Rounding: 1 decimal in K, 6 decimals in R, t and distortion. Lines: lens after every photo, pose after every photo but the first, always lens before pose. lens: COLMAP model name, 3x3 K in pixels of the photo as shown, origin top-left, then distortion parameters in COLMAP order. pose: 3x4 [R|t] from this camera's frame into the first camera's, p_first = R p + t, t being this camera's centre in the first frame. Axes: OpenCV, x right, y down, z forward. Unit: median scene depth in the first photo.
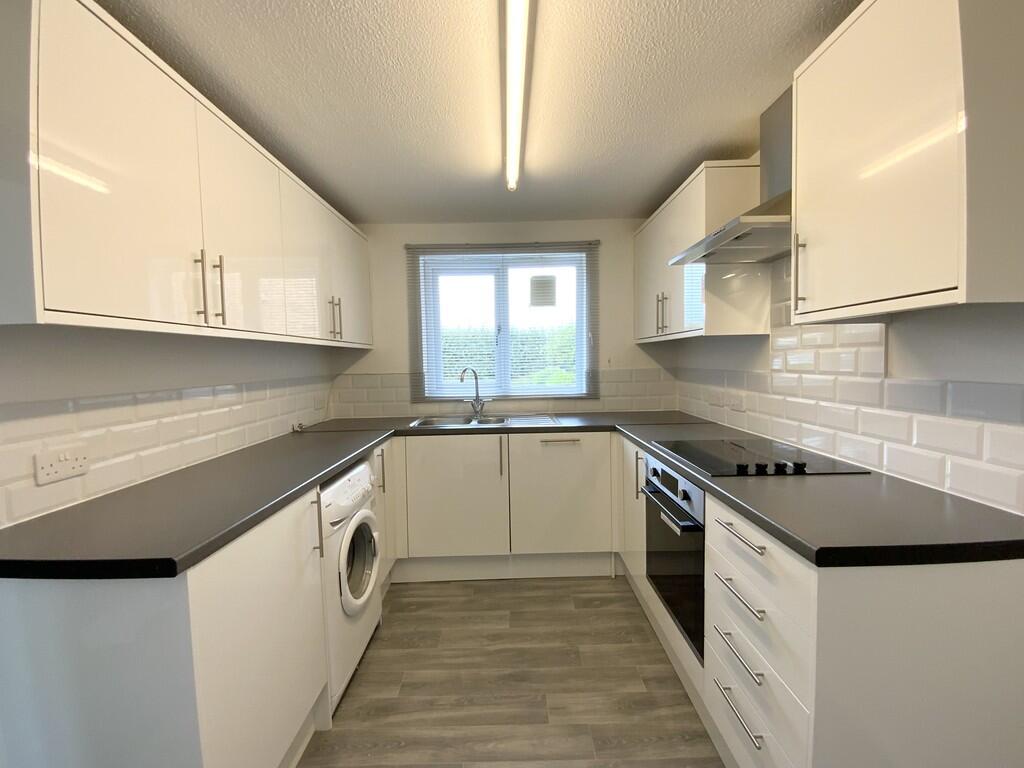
lens RADIAL K [[419.1, 0, 512.0], [0, 419.1, 384.0], [0, 0, 1]] dist [-0.000317, -0.012112]
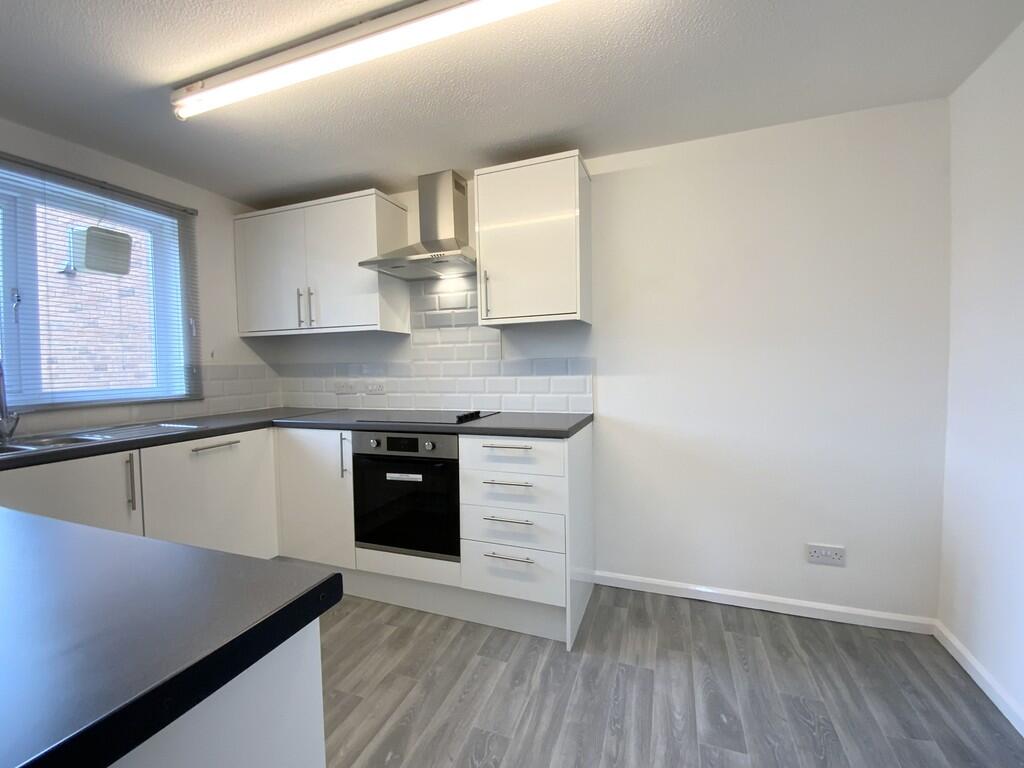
lens RADIAL K [[419.1, 0, 512.0], [0, 419.1, 384.0], [0, 0, 1]] dist [-0.000317, -0.012112]
pose [[0.353885, -0.030121, 0.934804, -0.544600], [0.061812, 0.998049, 0.008759, 0.053794], [-0.933244, 0.054683, 0.355056, 0.205999]]
